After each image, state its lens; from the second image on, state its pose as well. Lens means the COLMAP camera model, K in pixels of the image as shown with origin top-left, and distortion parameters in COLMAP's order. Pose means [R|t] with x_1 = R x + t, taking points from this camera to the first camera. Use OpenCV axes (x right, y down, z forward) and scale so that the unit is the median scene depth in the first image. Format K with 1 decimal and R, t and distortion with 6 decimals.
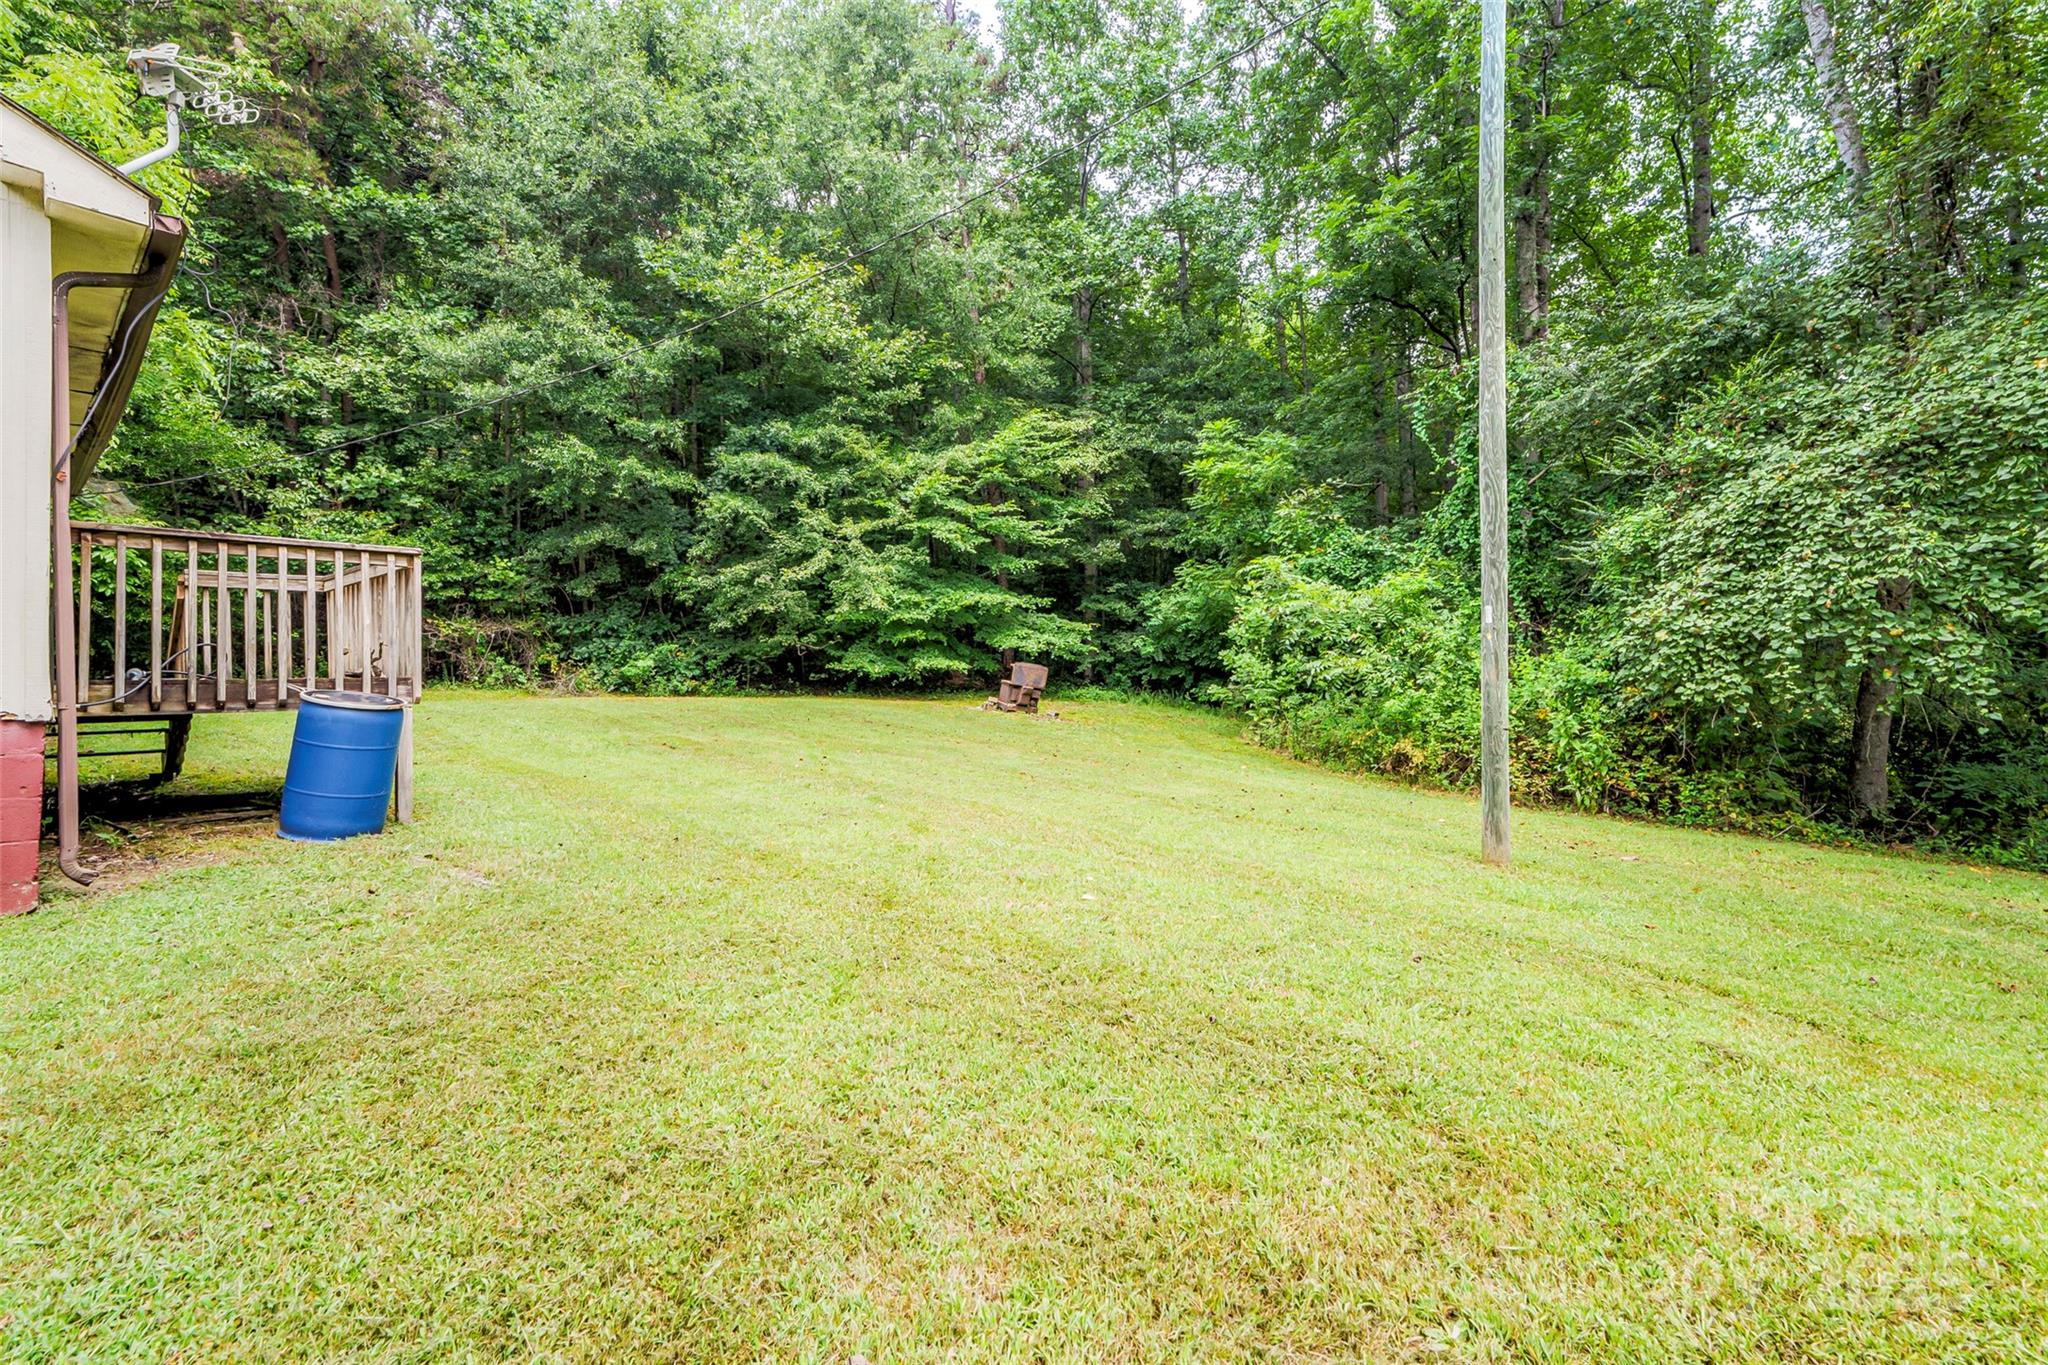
lens RADIAL K [[962.8, 0, 1024.2], [0, 962.8, 672.2], [0, 0, 1]] dist [0.024392, 0.000047]
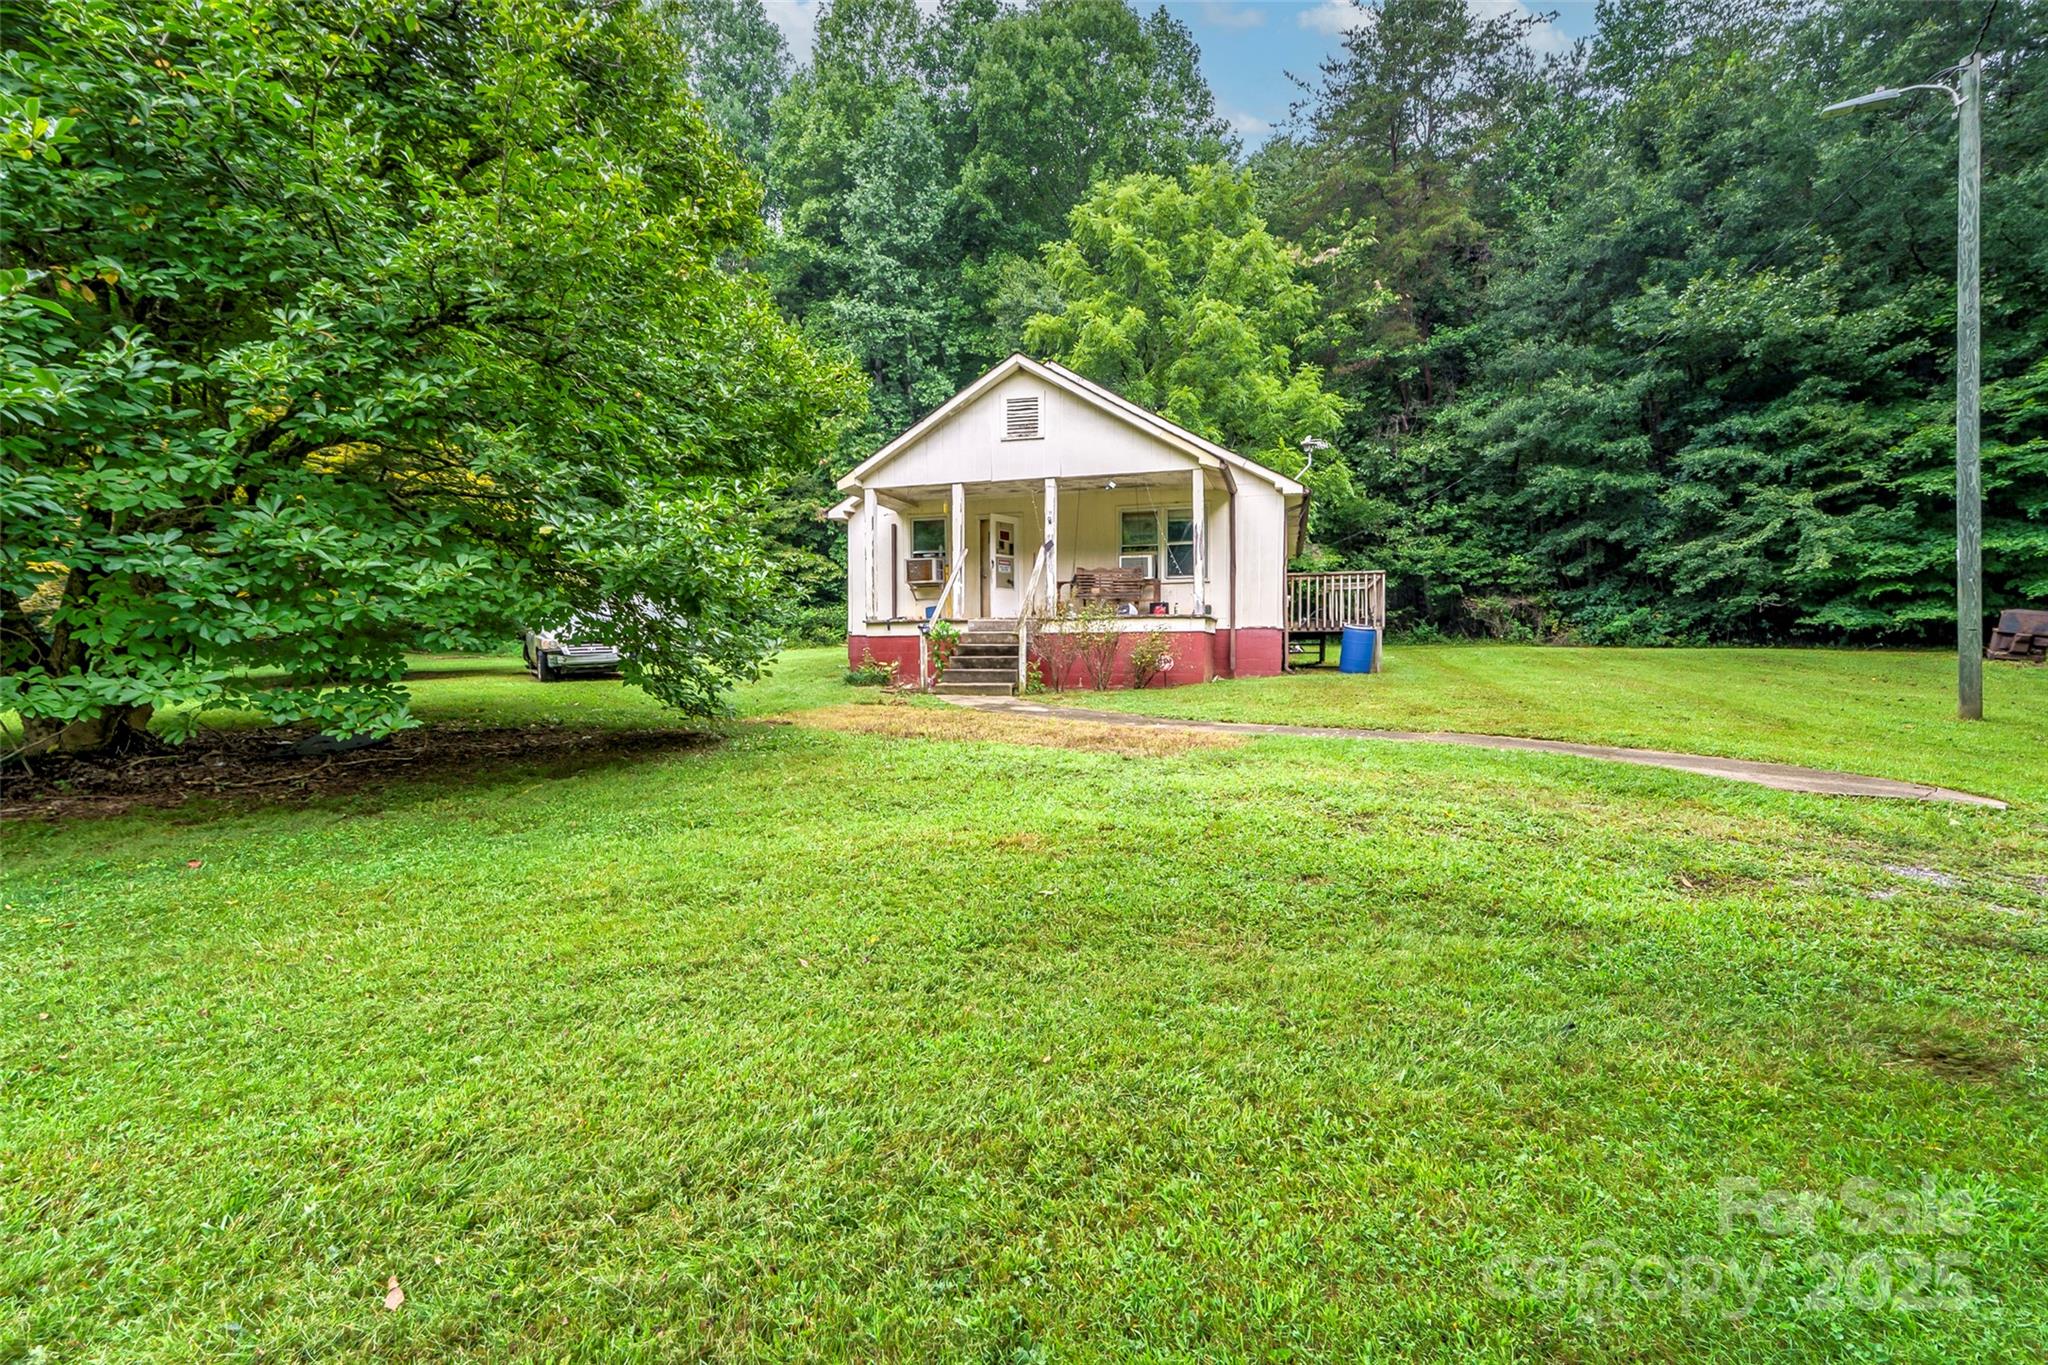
lens RADIAL K [[962.8, 0, 1024.2], [0, 962.8, 672.2], [0, 0, 1]] dist [0.024392, 0.000047]
pose [[0.479007, 0.012924, -0.877716, 0.396566], [0.004223, 0.999846, 0.017027, 0.032876], [0.877801, -0.011863, 0.478879, -0.365662]]
